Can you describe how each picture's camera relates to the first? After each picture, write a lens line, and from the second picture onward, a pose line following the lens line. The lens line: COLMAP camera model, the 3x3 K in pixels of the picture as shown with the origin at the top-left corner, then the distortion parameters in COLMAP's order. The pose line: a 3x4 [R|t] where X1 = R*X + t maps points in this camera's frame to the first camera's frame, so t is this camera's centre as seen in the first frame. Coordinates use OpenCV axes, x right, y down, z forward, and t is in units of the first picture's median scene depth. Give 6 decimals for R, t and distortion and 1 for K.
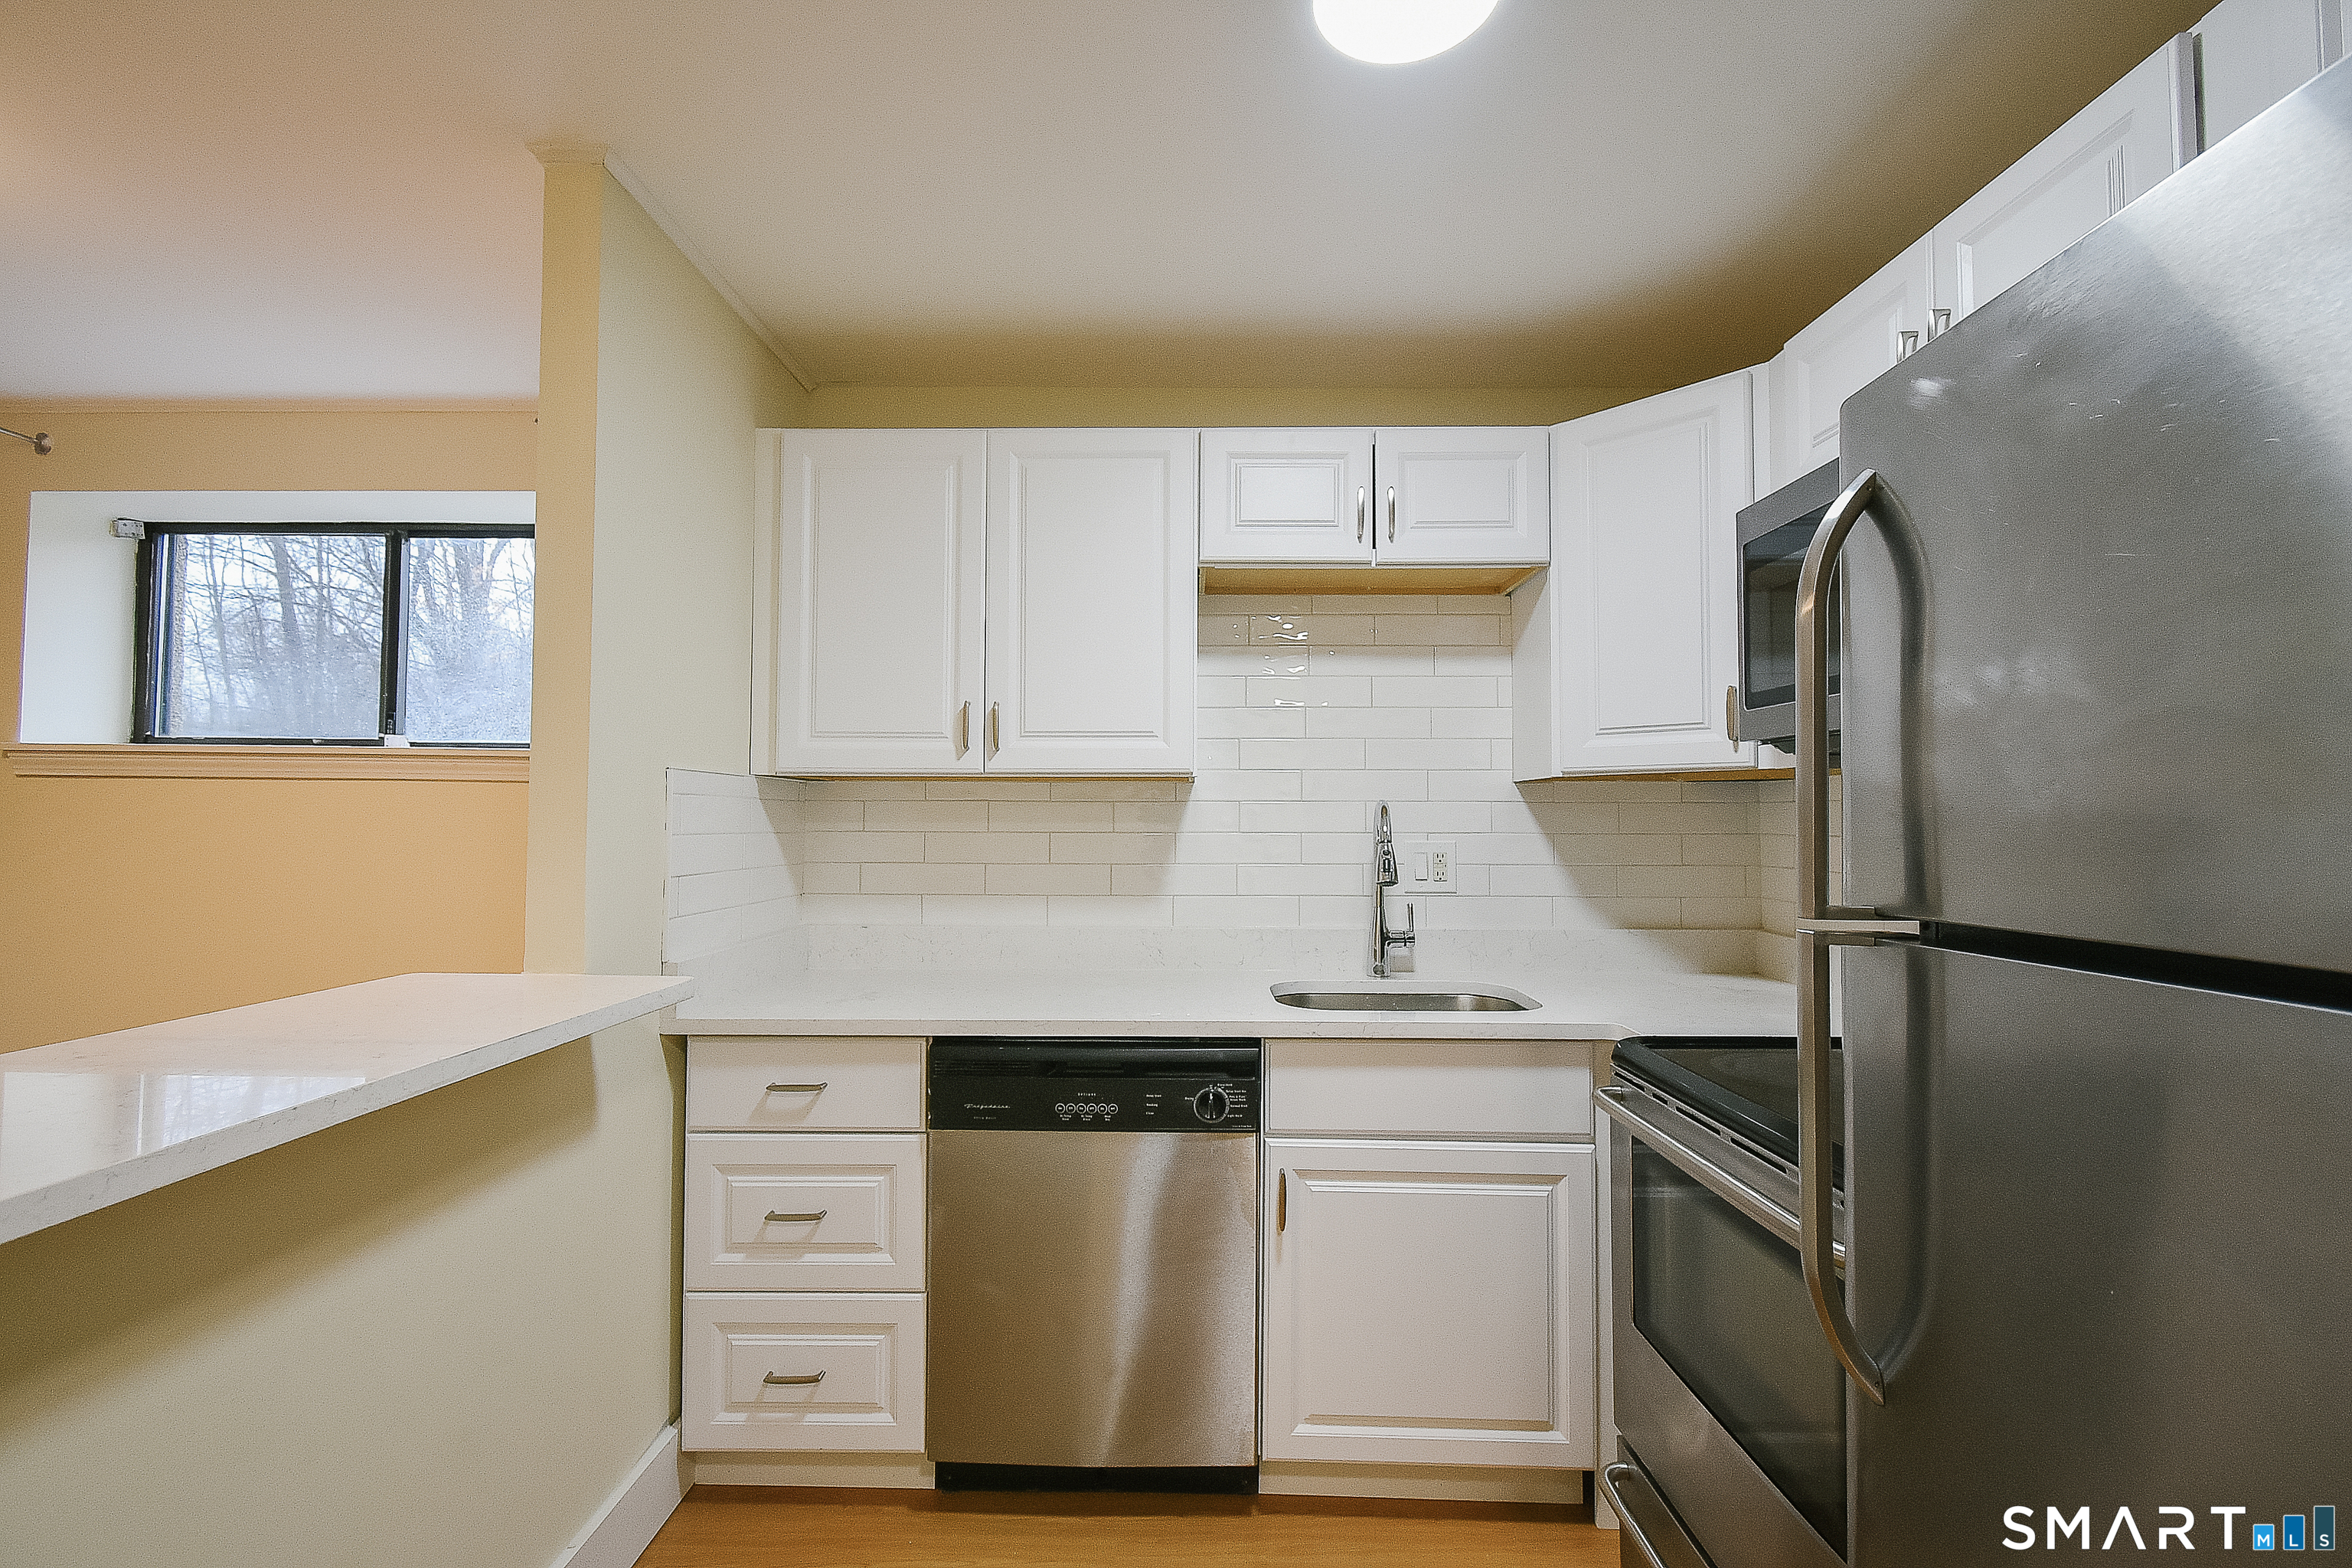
lens RADIAL K [[1028.8, 0, 1178.5], [0, 1028.8, 794.3], [0, 0, 1]] dist [0.002113, -0.000964]
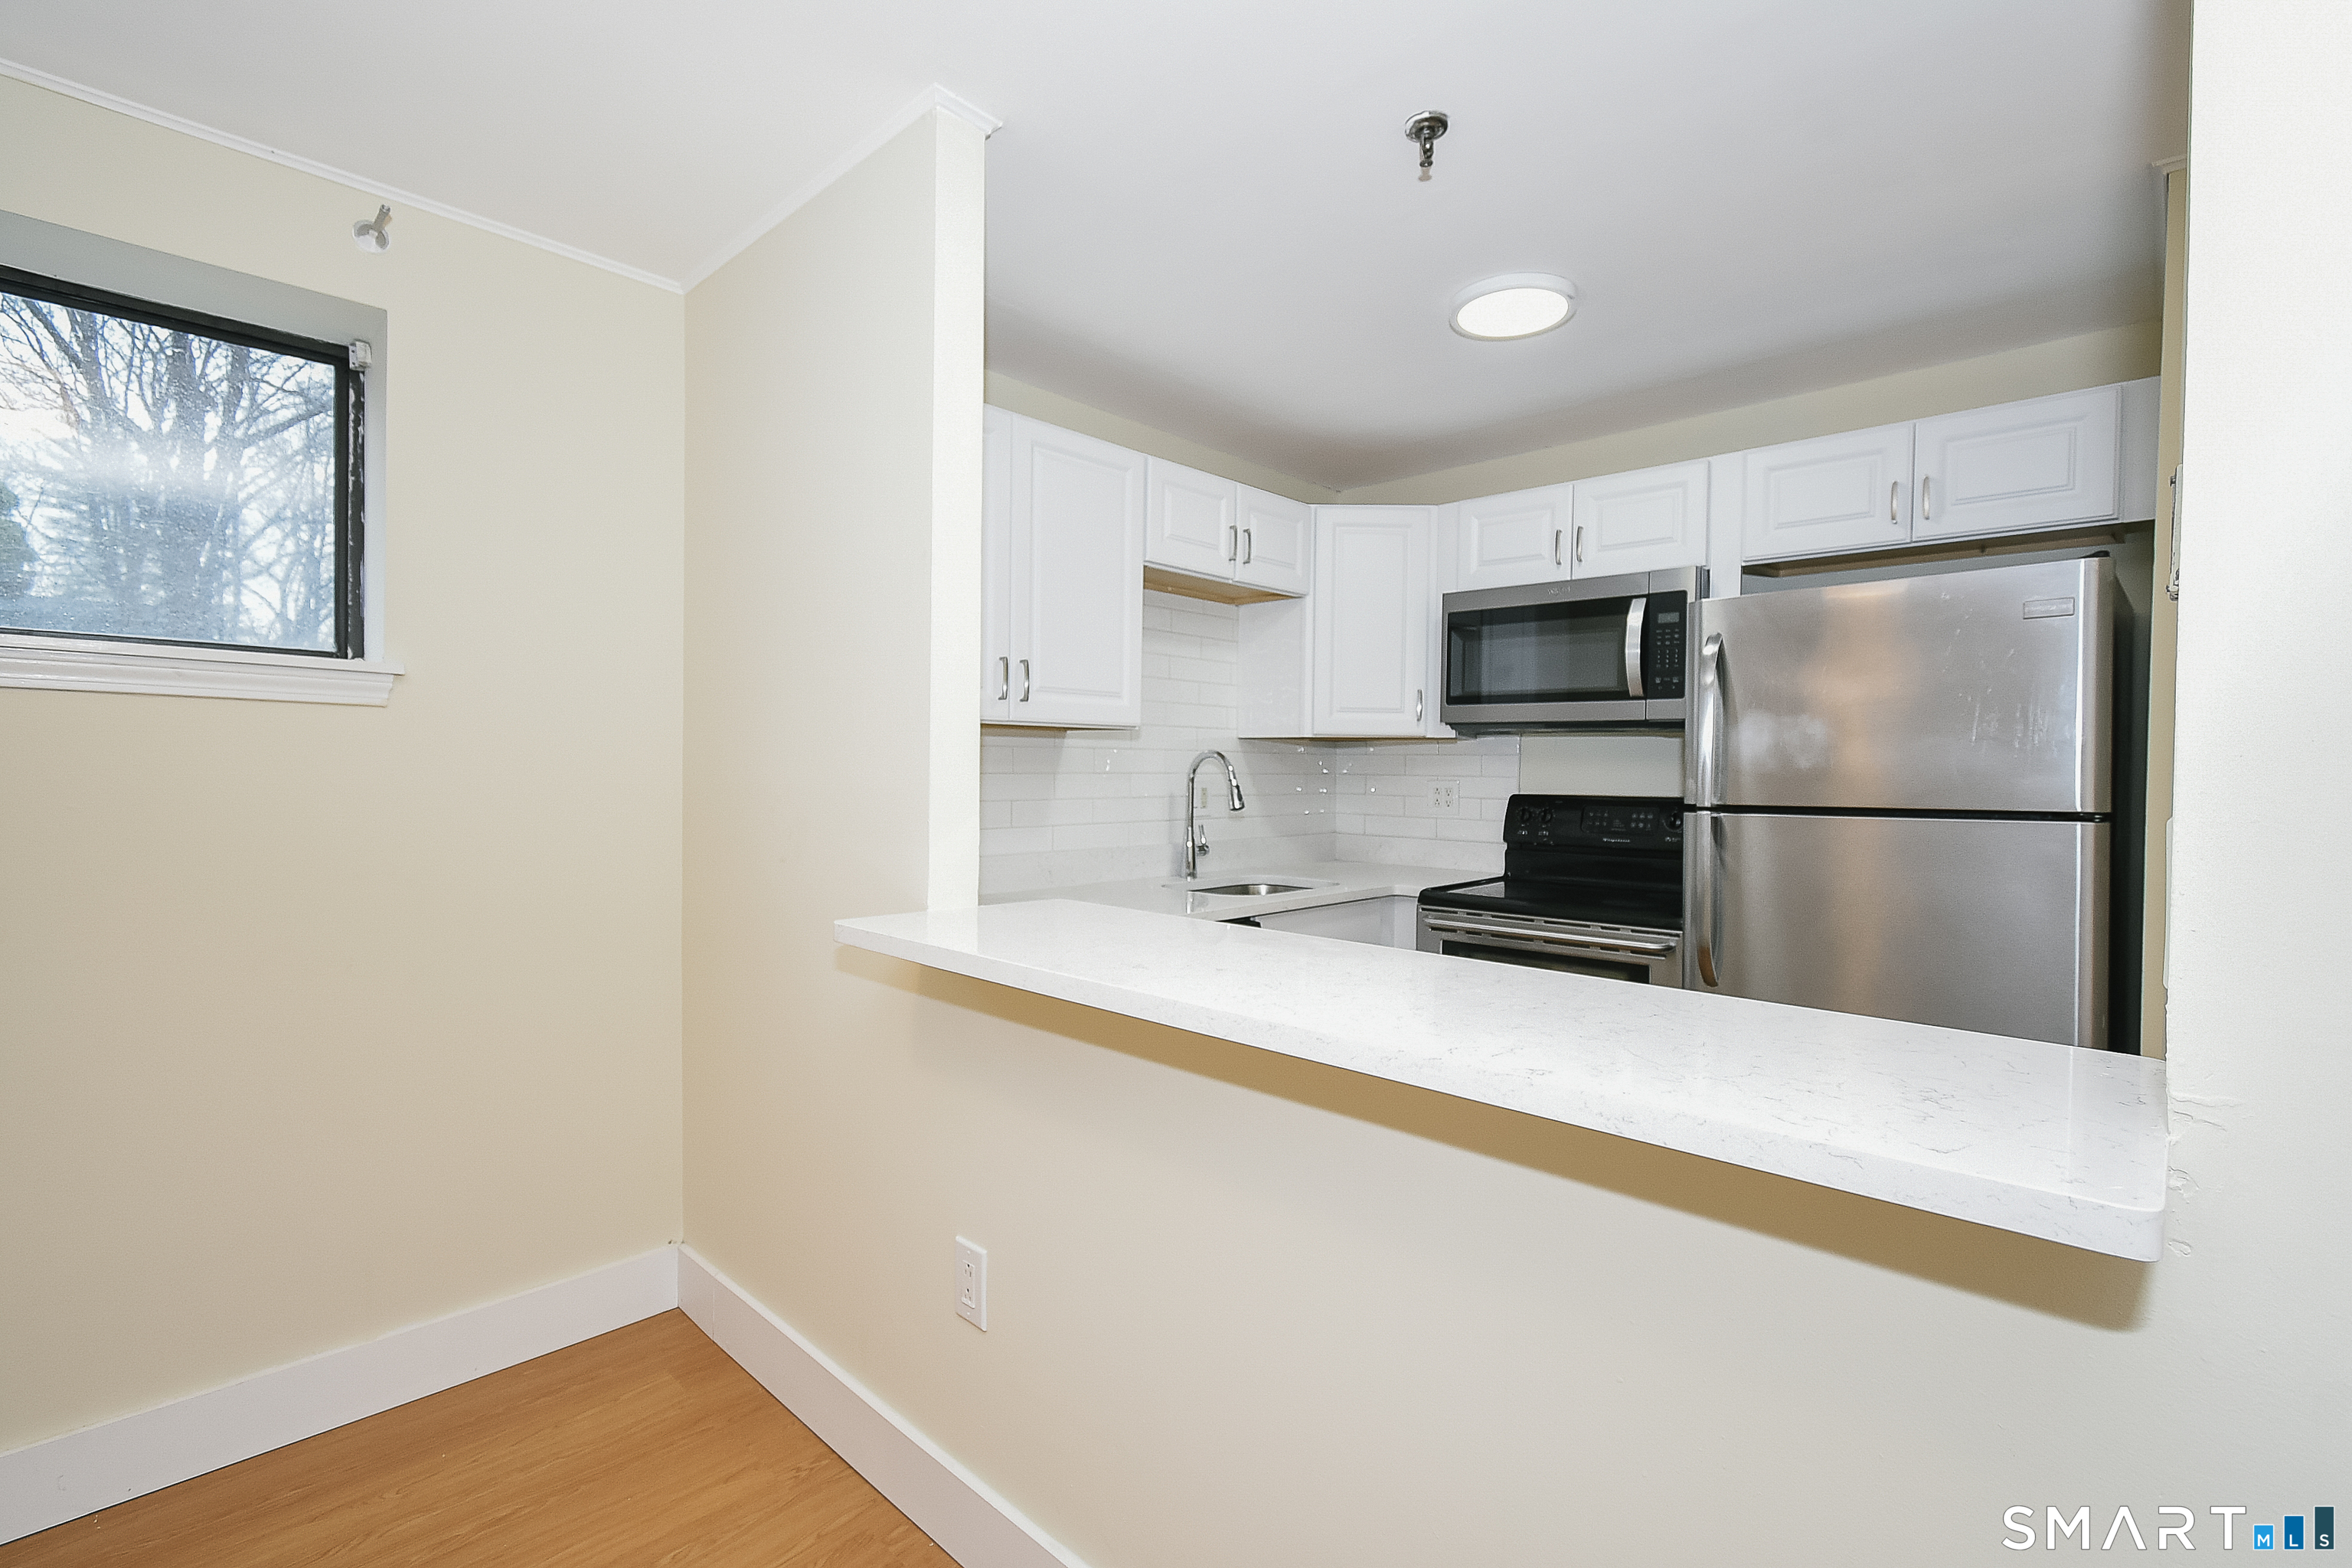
lens RADIAL K [[1028.8, 0, 1197.0], [0, 1028.8, 795.0], [0, 0, 1]] dist [0.002113, -0.000964]
pose [[0.681136, -0.017871, 0.731939, -0.883307], [-0.021936, 0.998755, 0.044799, 0.003137], [-0.731828, -0.046570, 0.679896, 0.075120]]
